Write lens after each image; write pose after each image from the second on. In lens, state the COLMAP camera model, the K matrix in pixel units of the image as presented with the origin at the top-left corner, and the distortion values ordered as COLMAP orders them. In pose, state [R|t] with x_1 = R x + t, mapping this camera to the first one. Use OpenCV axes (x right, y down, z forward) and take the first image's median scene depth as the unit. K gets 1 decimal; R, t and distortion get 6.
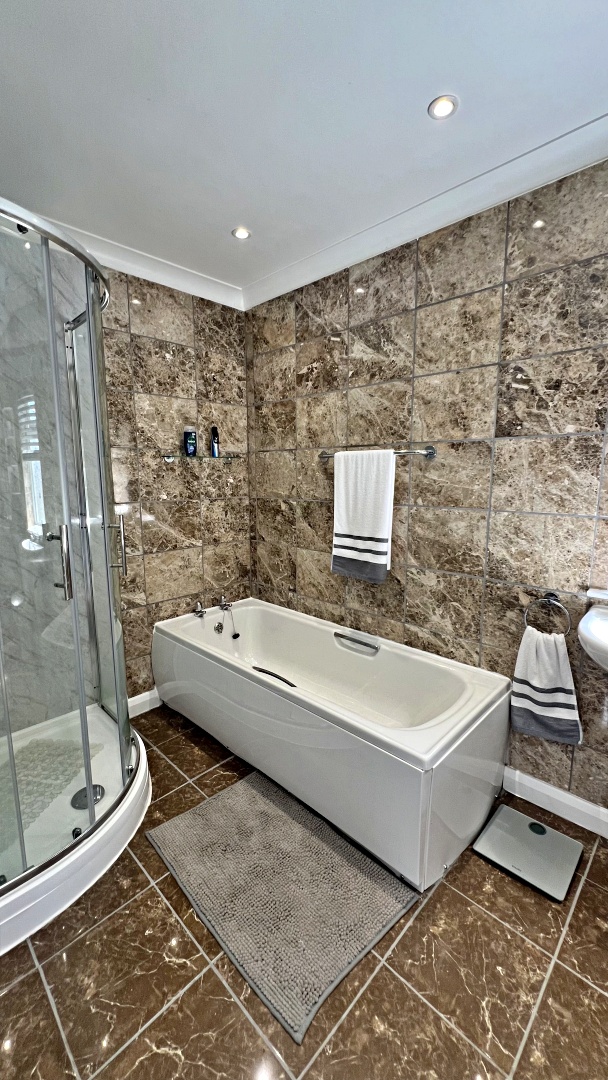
lens RADIAL K [[431.8, 0, 303.1], [0, 431.8, 539.1], [0, 0, 1]] dist [-0.002516, 0.001122]
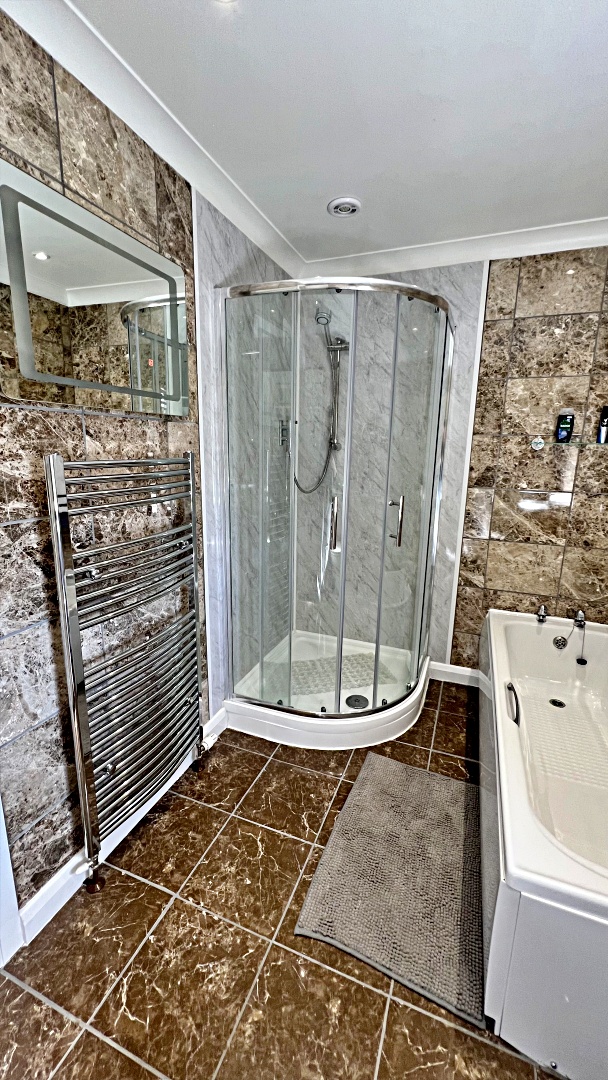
lens RADIAL K [[431.8, 0, 307.0], [0, 431.8, 538.8], [0, 0, 1]] dist [-0.002516, 0.001122]
pose [[0.390888, 0.202997, -0.897774, 0.509537], [-0.159395, 0.975569, 0.151188, -0.070001], [0.906532, 0.084003, 0.413695, 0.247597]]
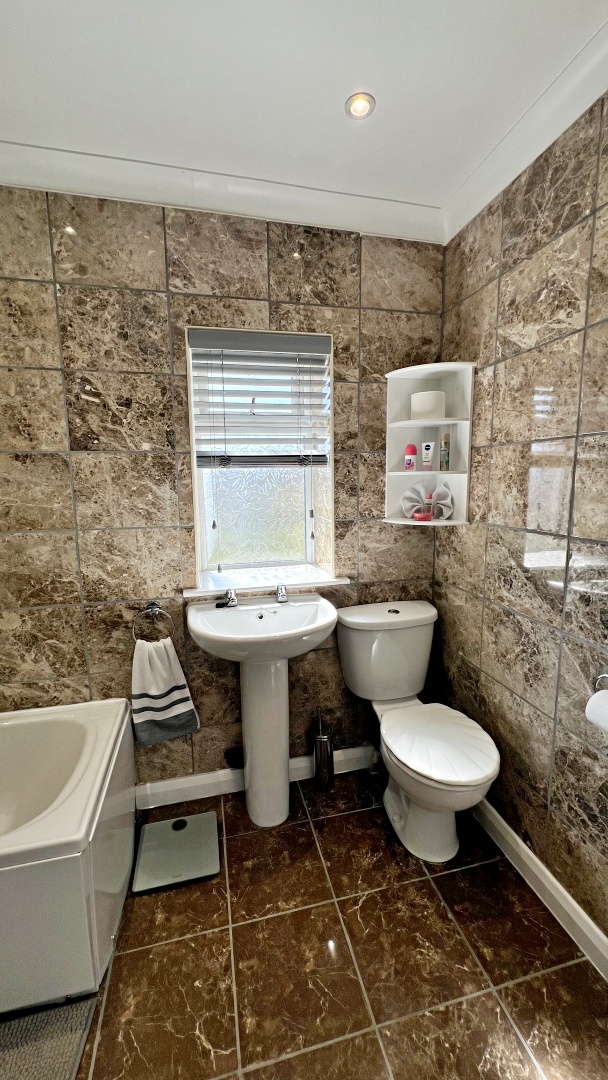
lens RADIAL K [[431.8, 0, 305.8], [0, 431.8, 540.5], [0, 0, 1]] dist [-0.002516, 0.001122]
pose [[0.528853, -0.125856, 0.839330, -0.082075], [0.139787, 0.988355, 0.060124, -0.032146], [-0.837122, 0.085530, 0.540288, 0.104063]]
